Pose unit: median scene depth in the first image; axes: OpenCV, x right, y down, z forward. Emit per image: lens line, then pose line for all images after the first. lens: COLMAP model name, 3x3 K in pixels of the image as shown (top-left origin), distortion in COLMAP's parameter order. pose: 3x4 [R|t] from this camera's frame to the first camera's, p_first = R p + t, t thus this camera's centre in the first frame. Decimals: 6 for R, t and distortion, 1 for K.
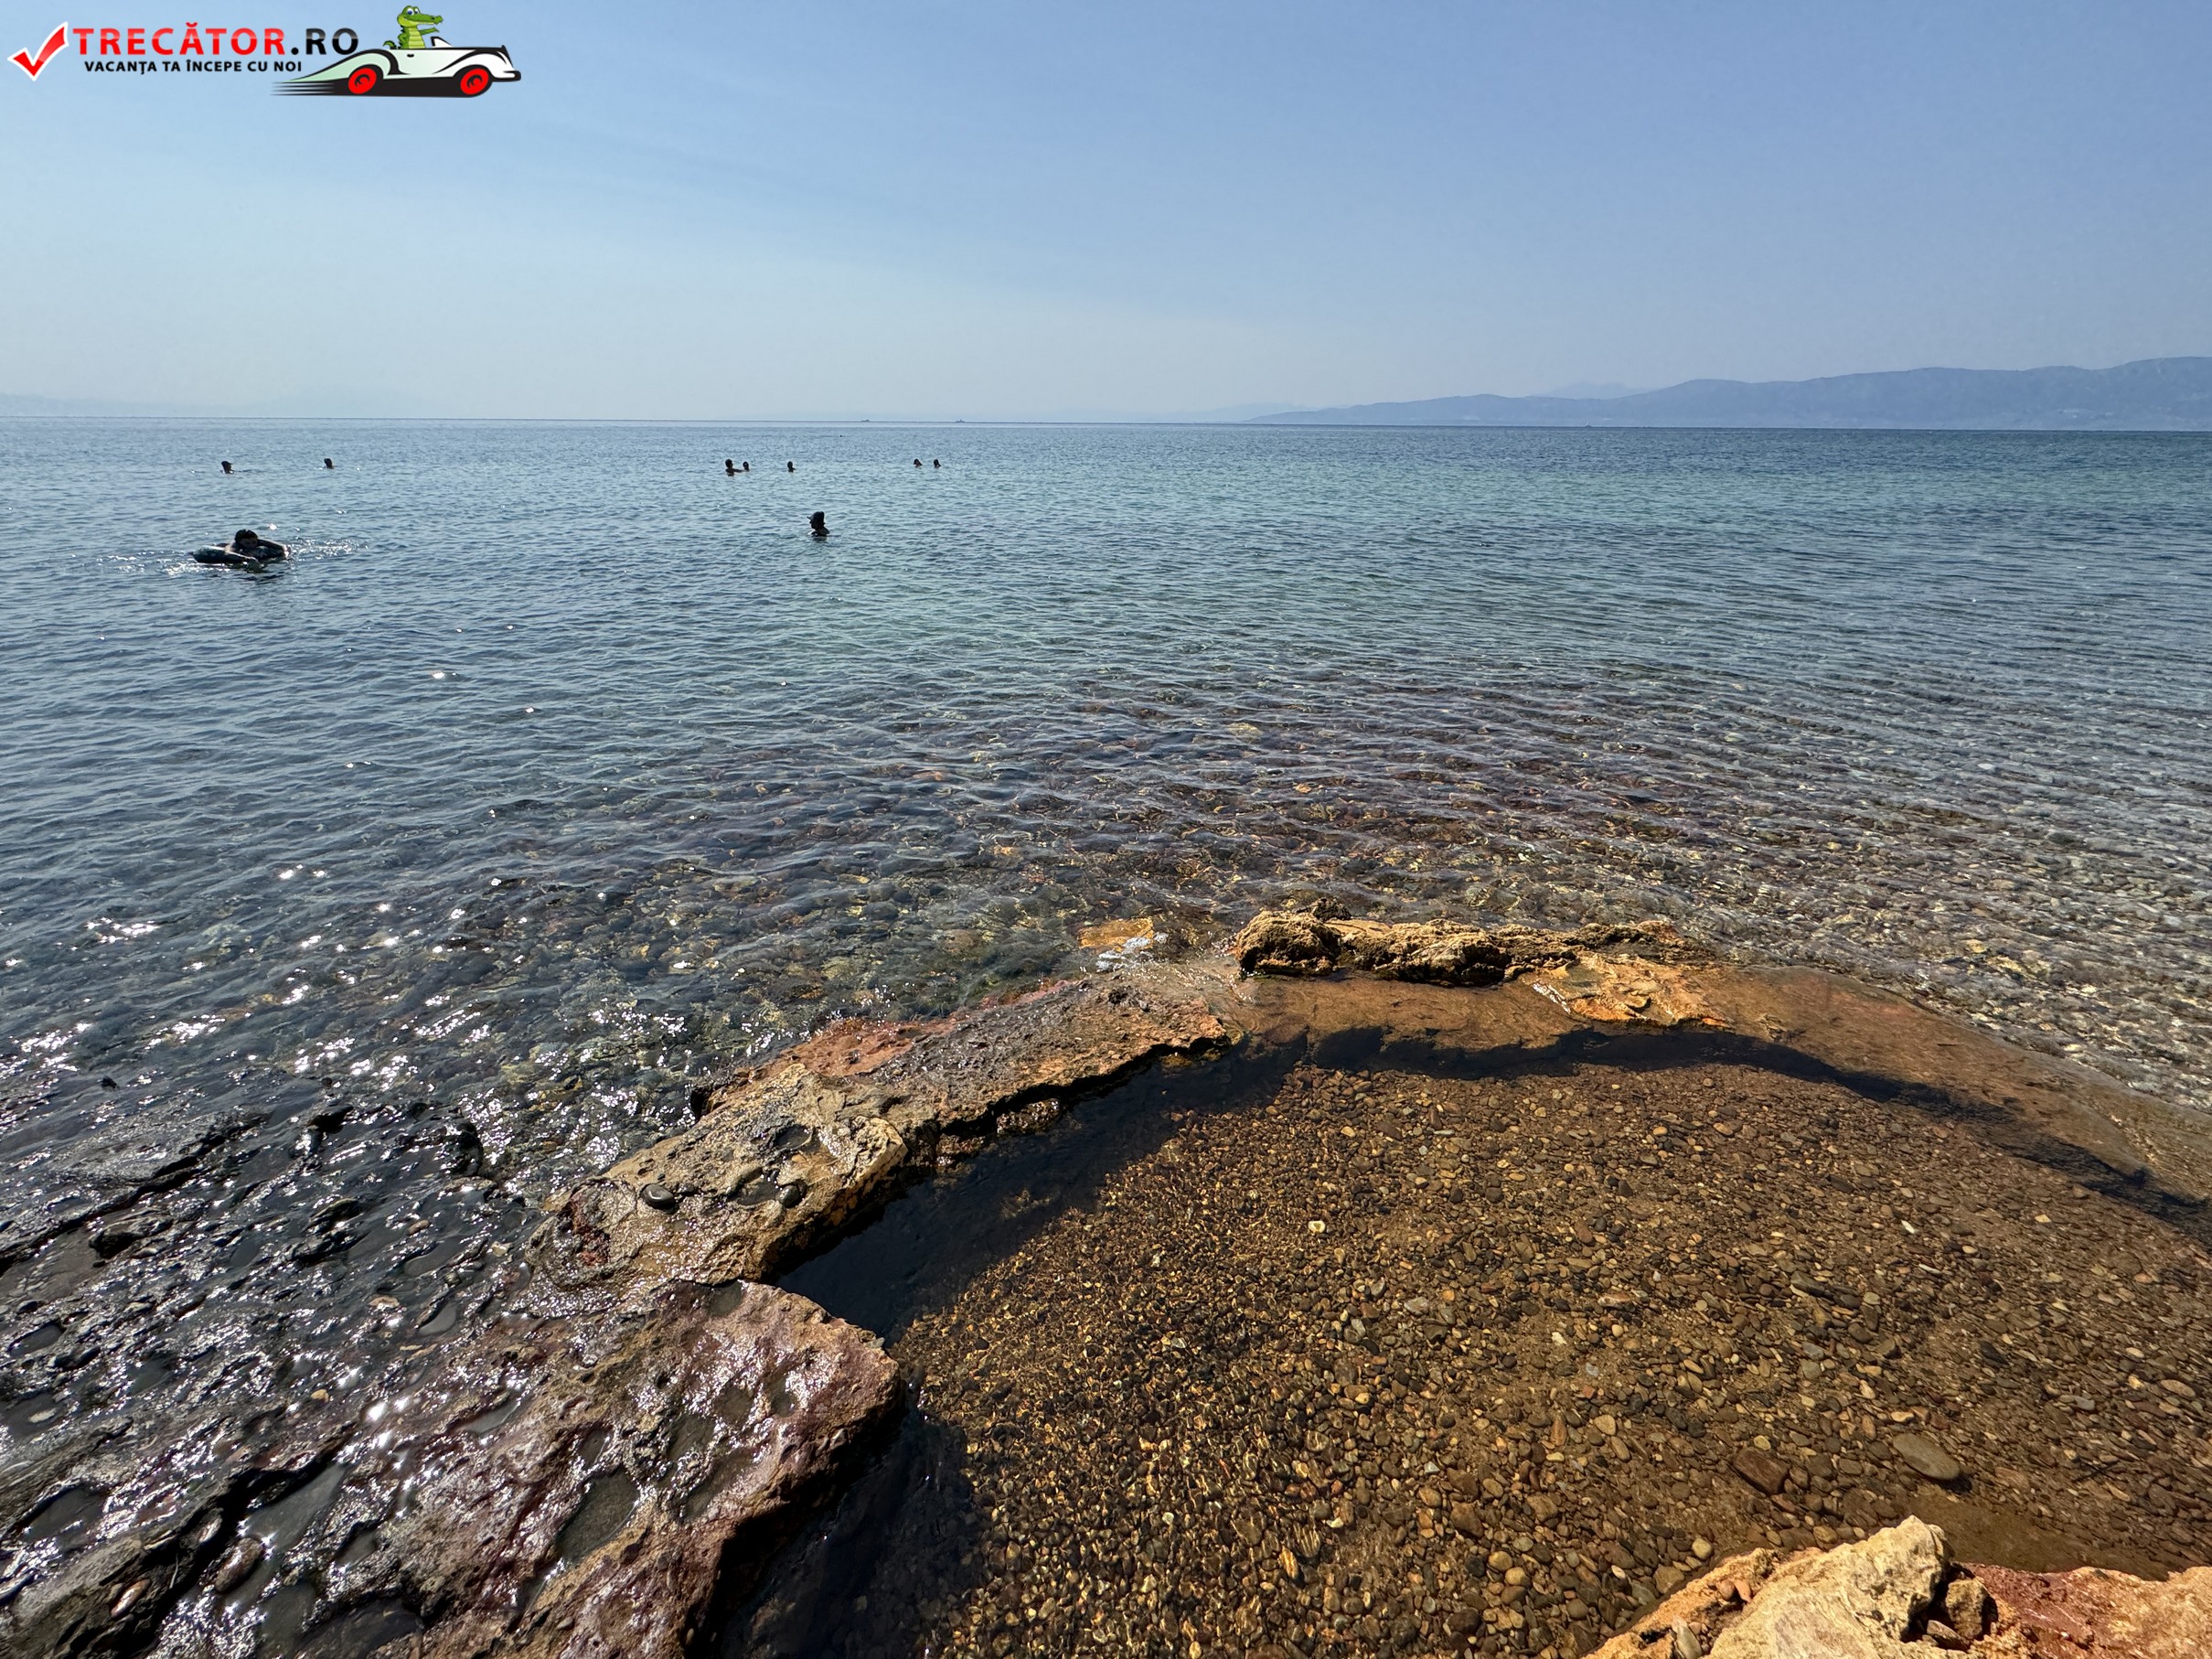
lens RADIAL K [[888.1, 0, 1125.2], [0, 888.1, 832.1], [0, 0, 1]] dist [0.001331, -0.000119]
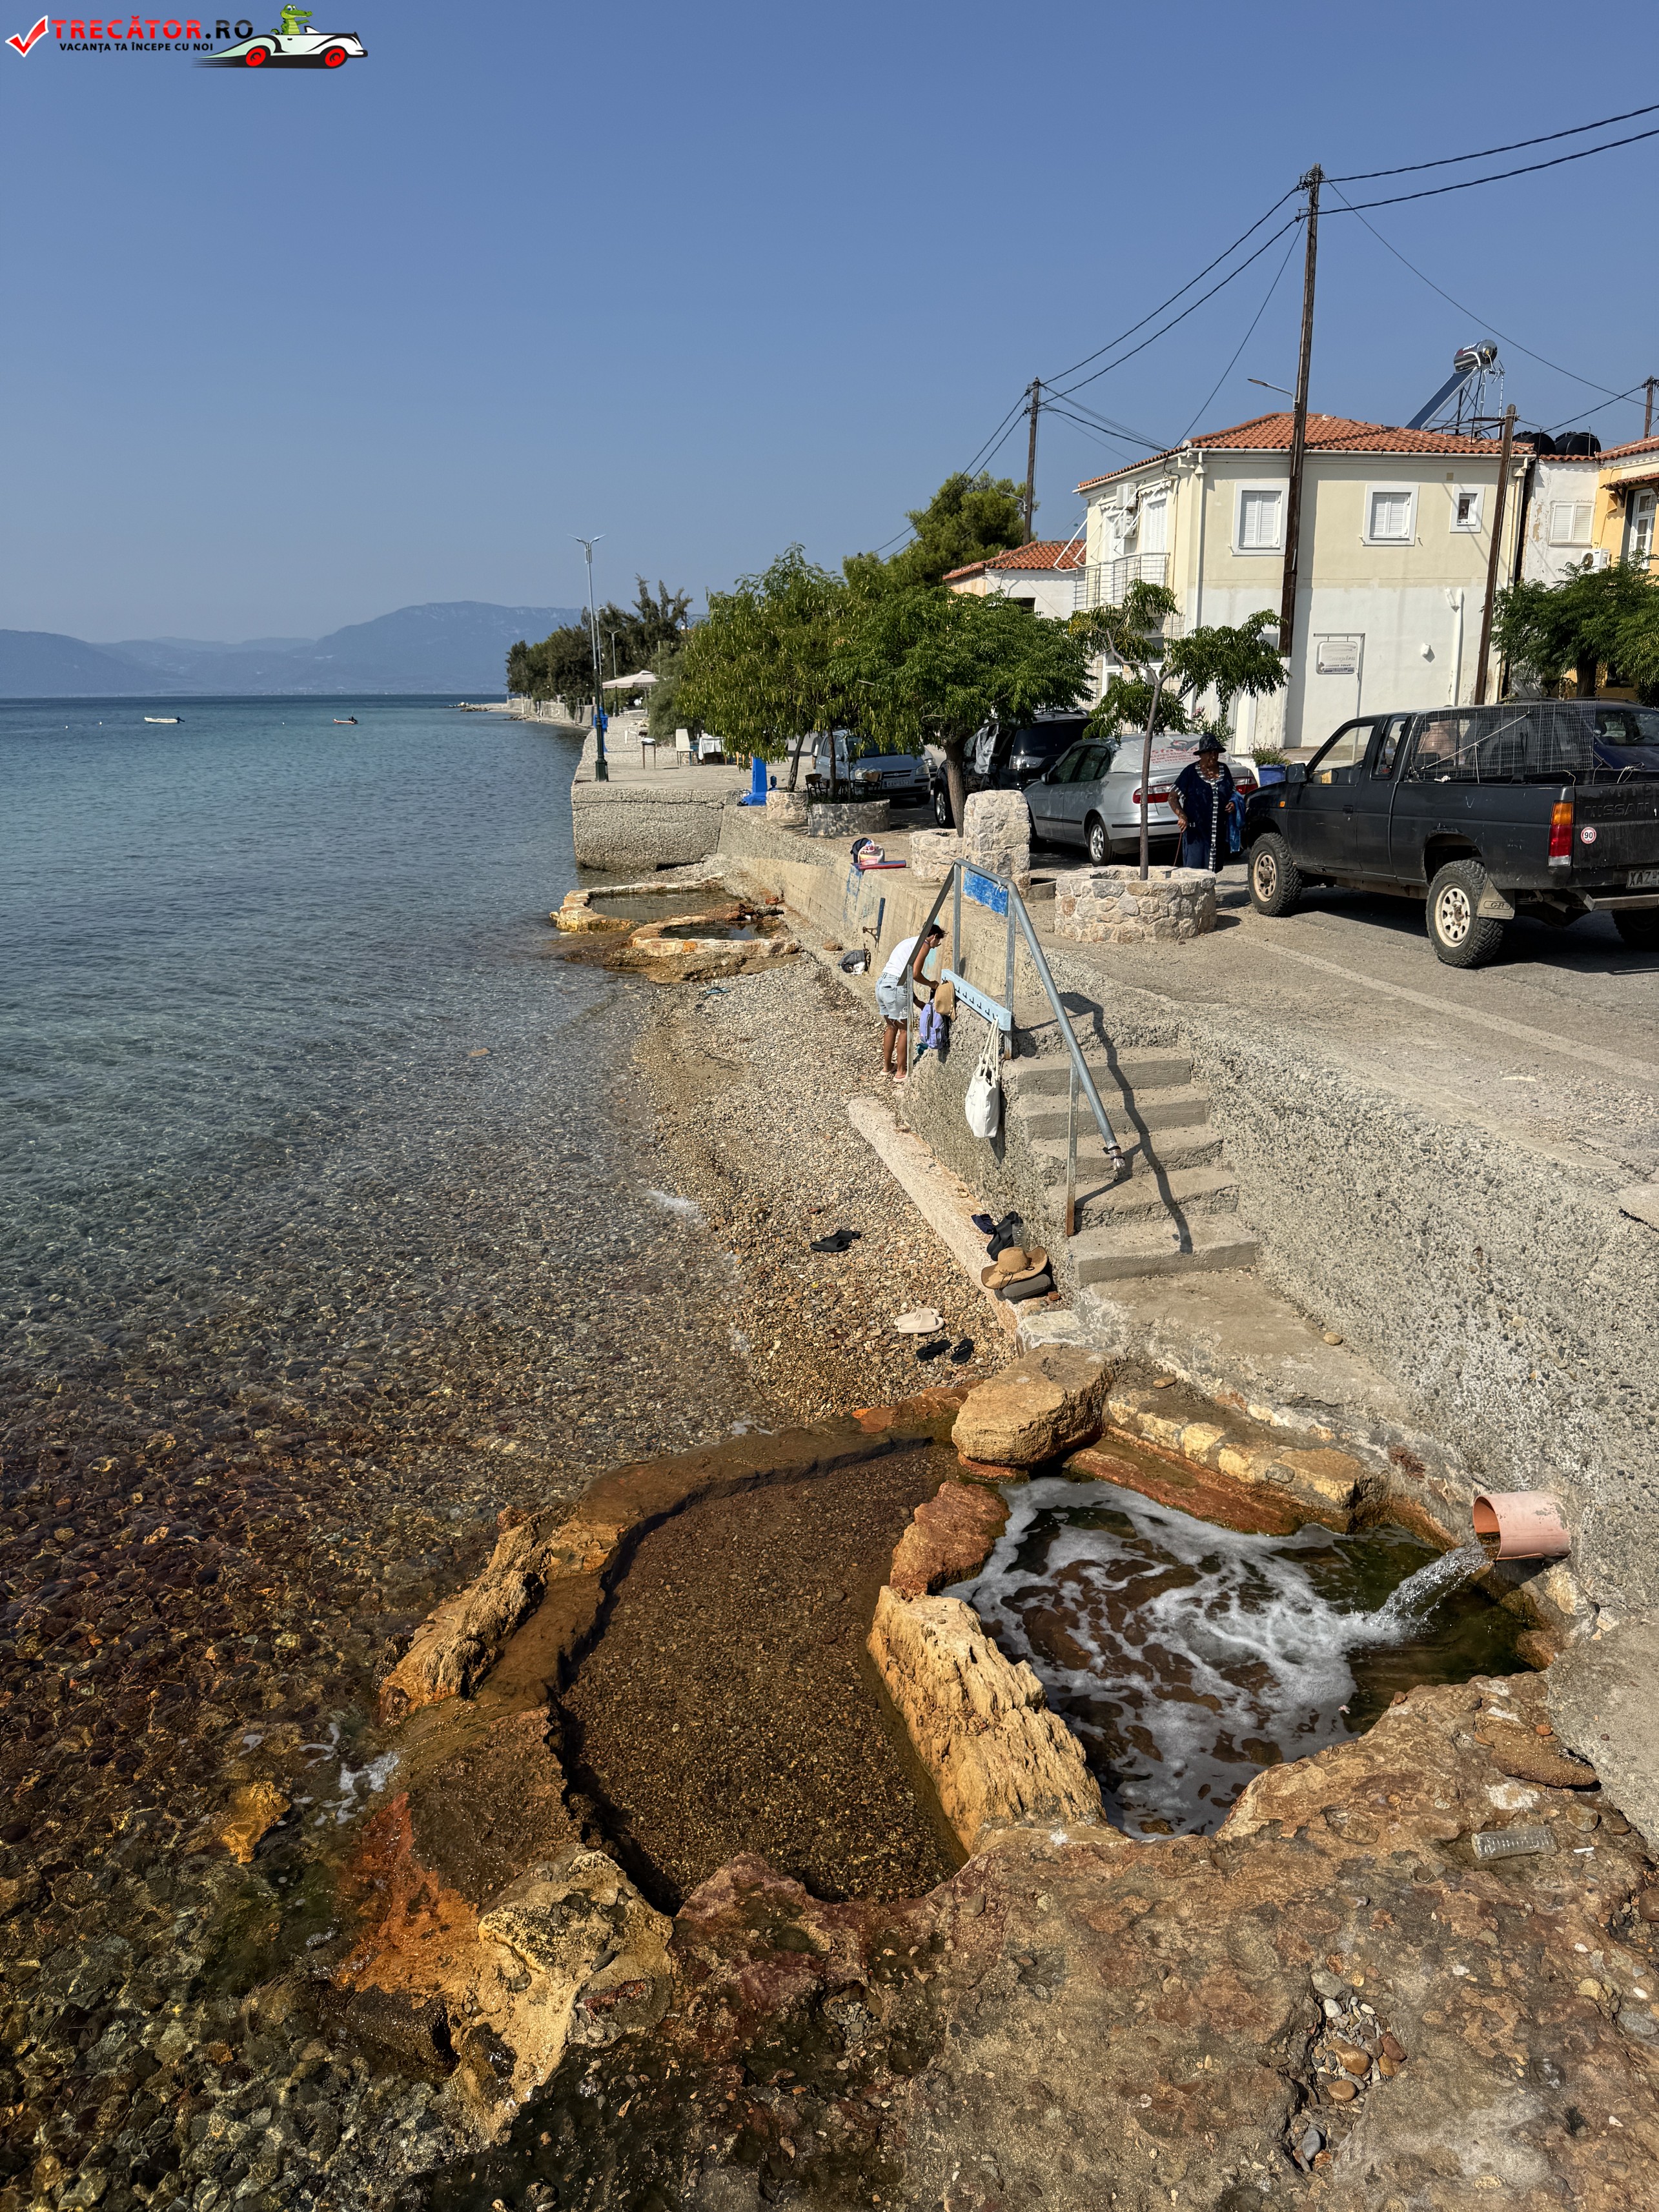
lens RADIAL K [[1587.2, 0, 844.0], [0, 1587.2, 1111.7], [0, 0, 1]] dist [0.053244, -0.073940]
pose [[0.164955, -0.283700, 0.944619, -2.011950], [0.427680, 0.883588, 0.190687, -0.932293], [-0.888752, 0.372540, 0.267085, -0.491634]]
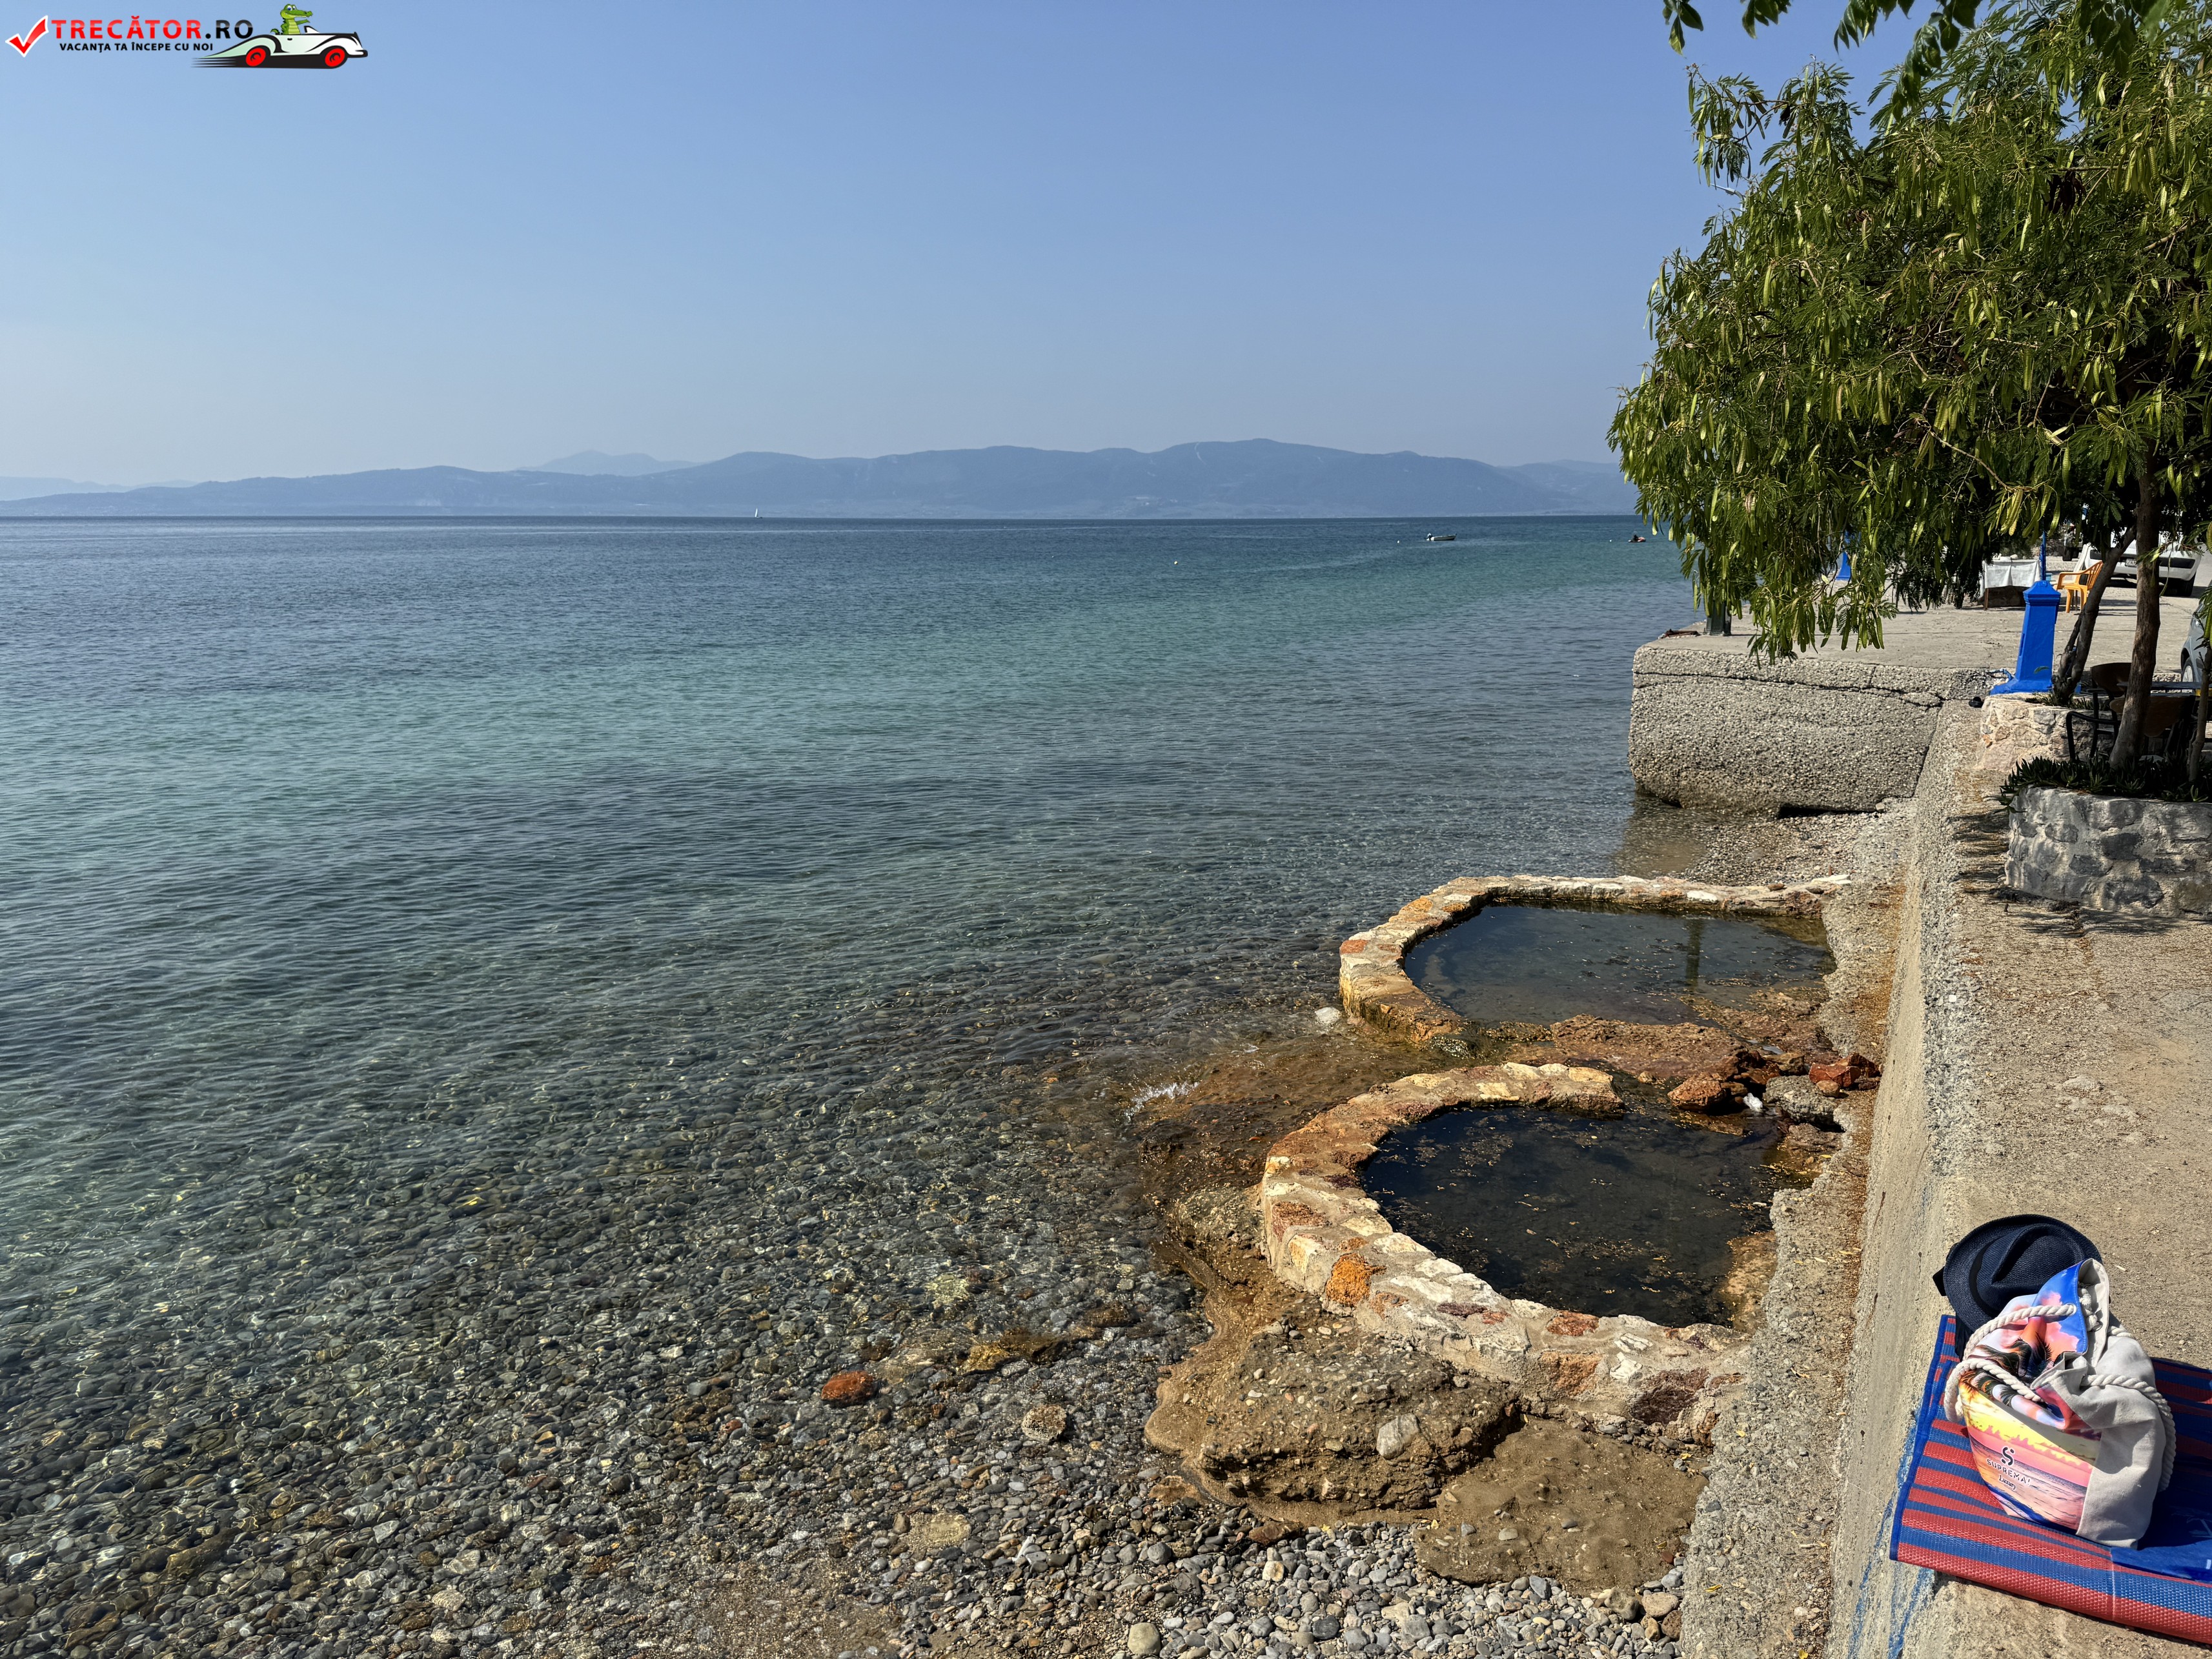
lens RADIAL K [[1587.2, 0, 1103.1], [0, 1587.2, 834.6], [0, 0, 1]] dist [0.053244, -0.073940]
pose [[0.735226, -0.165514, 0.657303, 5.546321], [0.308966, 0.944962, -0.107645, -0.931099], [-0.603310, 0.282228, 0.745899, 0.608410]]
